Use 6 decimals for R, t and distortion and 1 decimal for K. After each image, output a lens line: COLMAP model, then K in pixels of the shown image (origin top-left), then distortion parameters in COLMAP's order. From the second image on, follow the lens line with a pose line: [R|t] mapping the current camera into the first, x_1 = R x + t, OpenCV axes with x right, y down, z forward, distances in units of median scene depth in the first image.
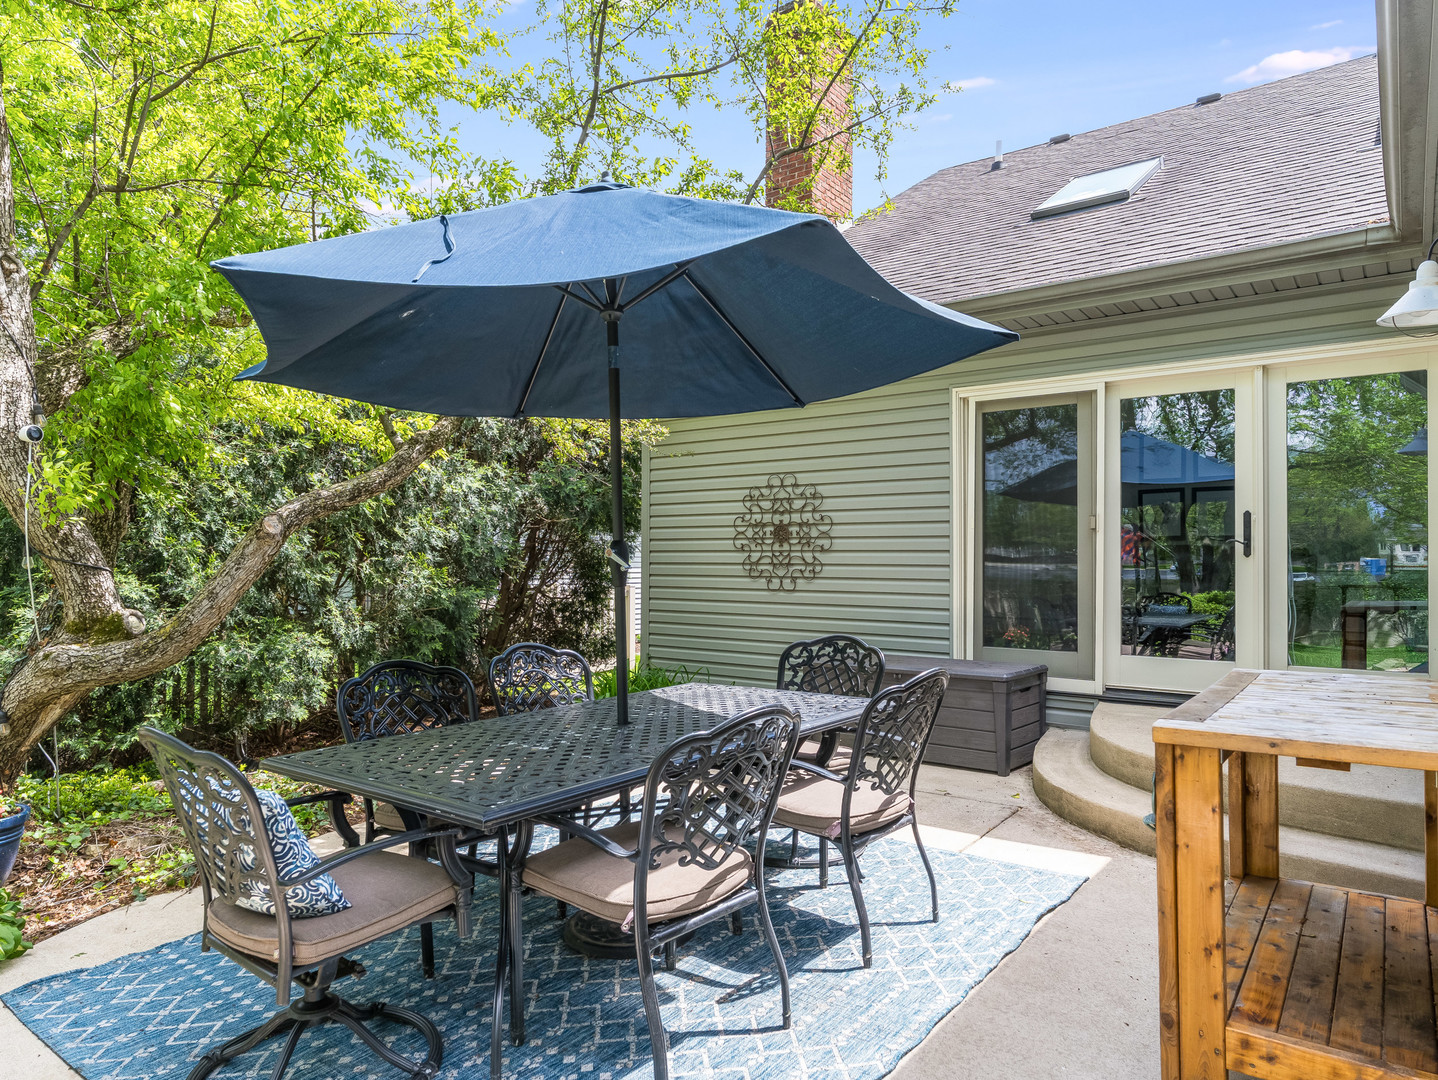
lens RADIAL K [[879.4, 0, 719.0], [0, 879.4, 540.0], [0, 0, 1]] dist [-0.002027, -0.001227]
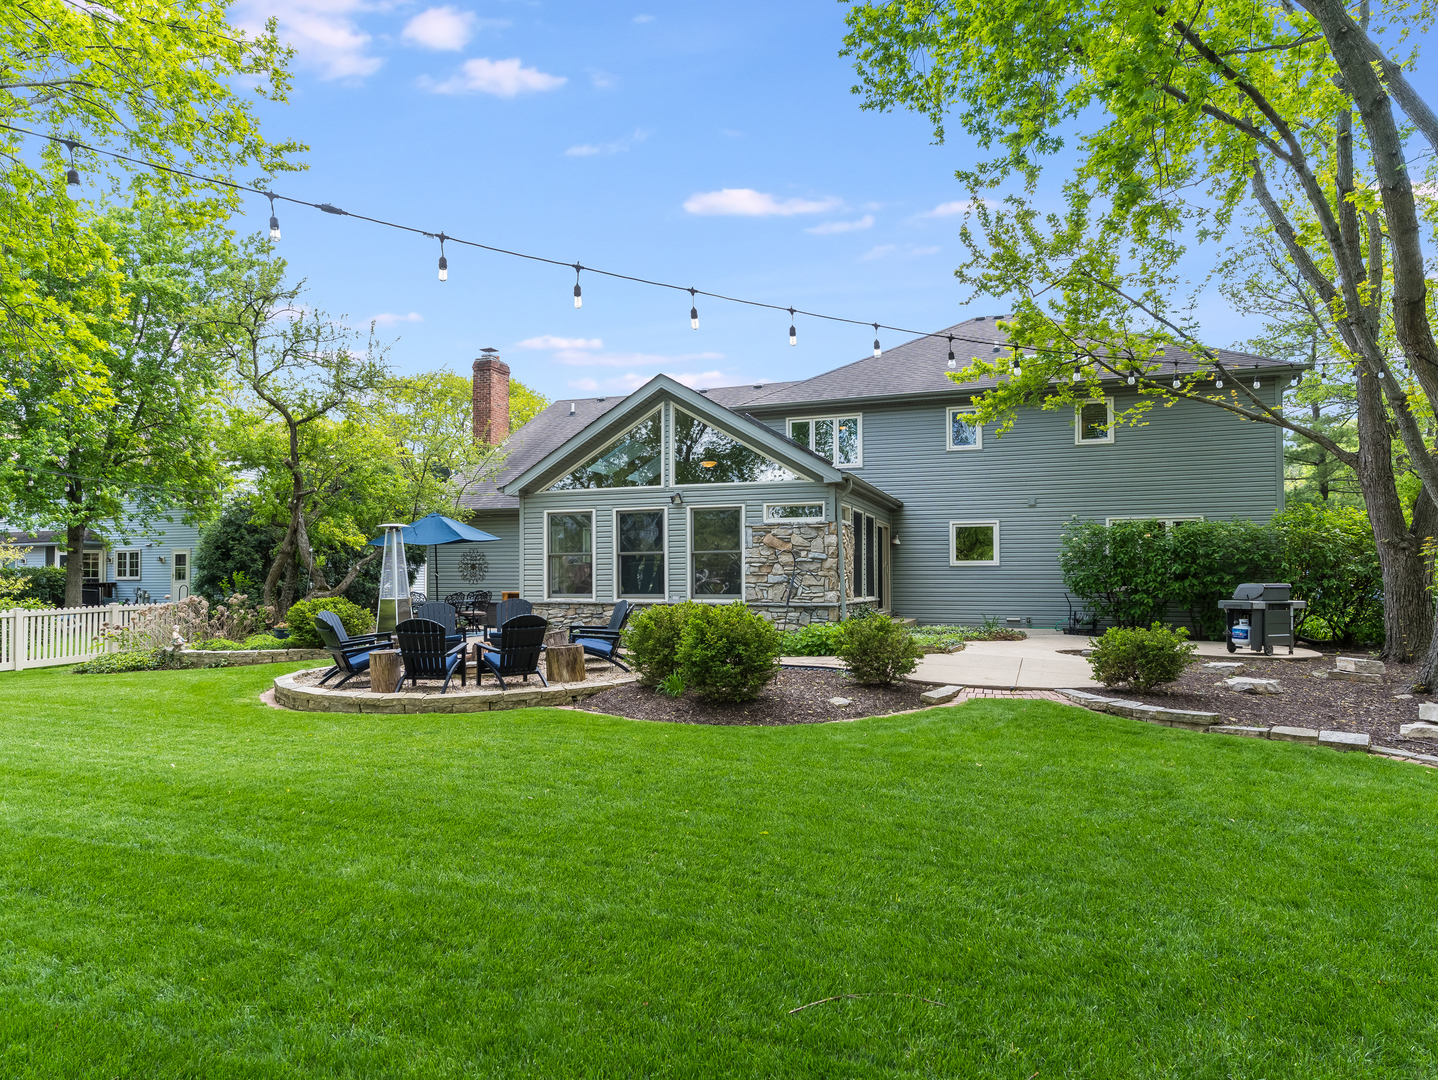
lens RADIAL K [[879.4, 0, 719.0], [0, 879.4, 540.0], [0, 0, 1]] dist [-0.002027, -0.001227]
pose [[0.958868, 0.005408, 0.283802, 0.018667], [-0.000587, 0.999854, -0.017070, -0.051799], [-0.283853, 0.016201, 0.958731, -2.458620]]
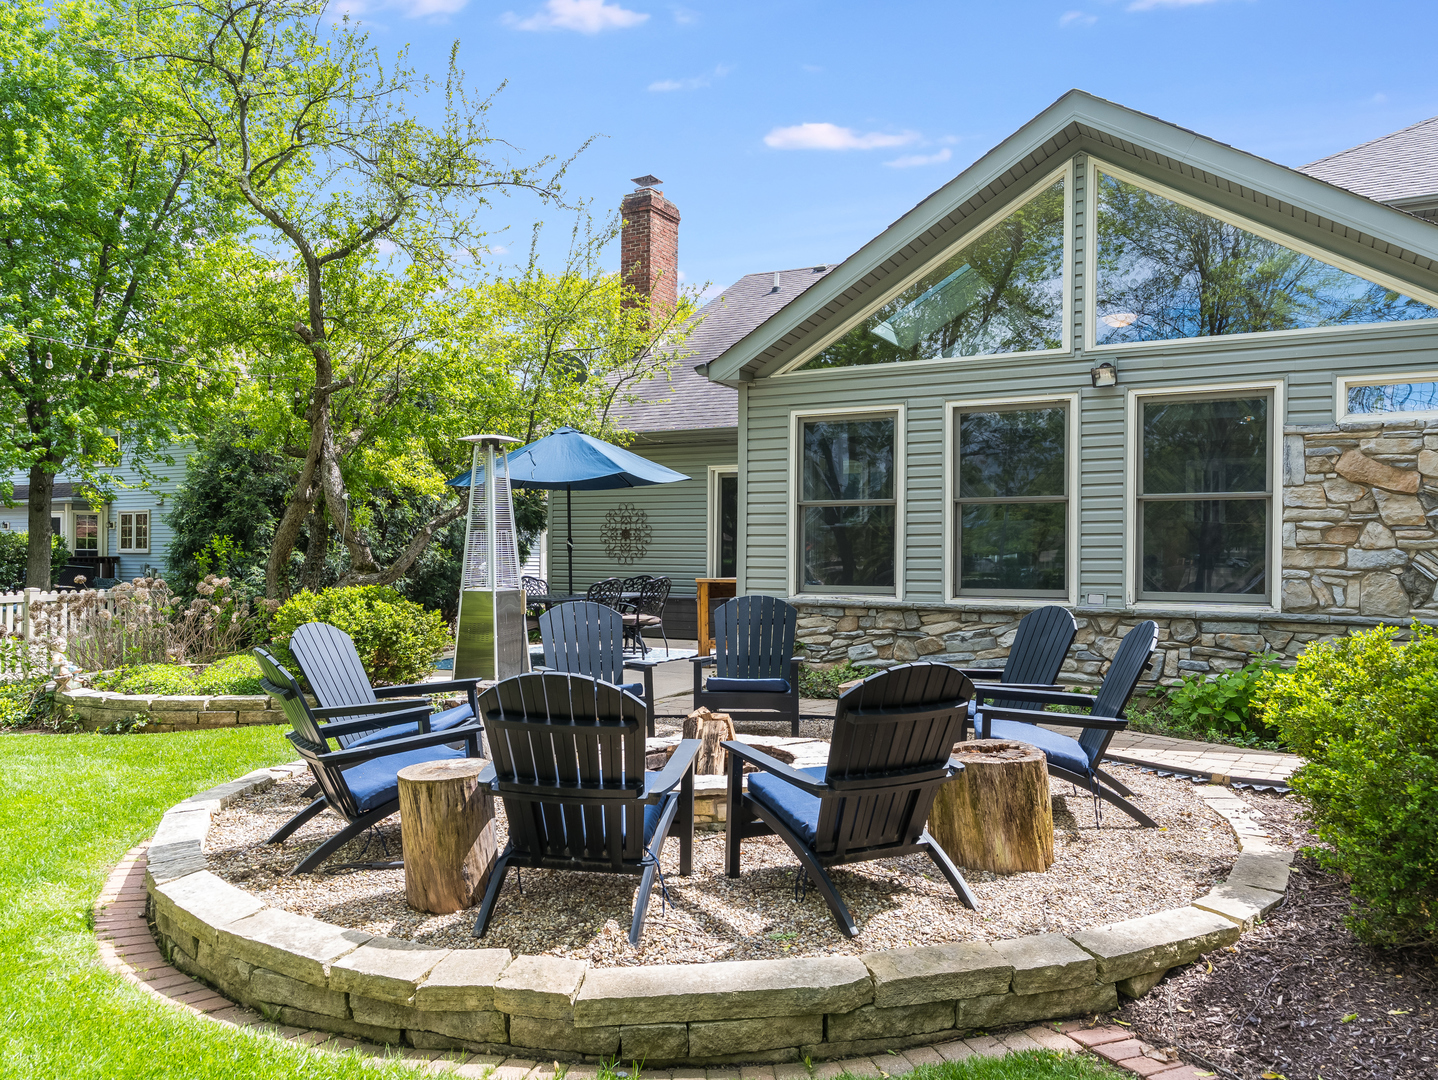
lens RADIAL K [[991.8, 0, 719.0], [0, 991.8, 540.0], [0, 0, 1]] dist [0.000398, 0.002041]
pose [[0.988793, 0.009617, 0.148981, -0.050654], [-0.010135, 0.999945, 0.002719, -0.002723], [-0.148946, -0.004198, 0.988836, -1.180719]]
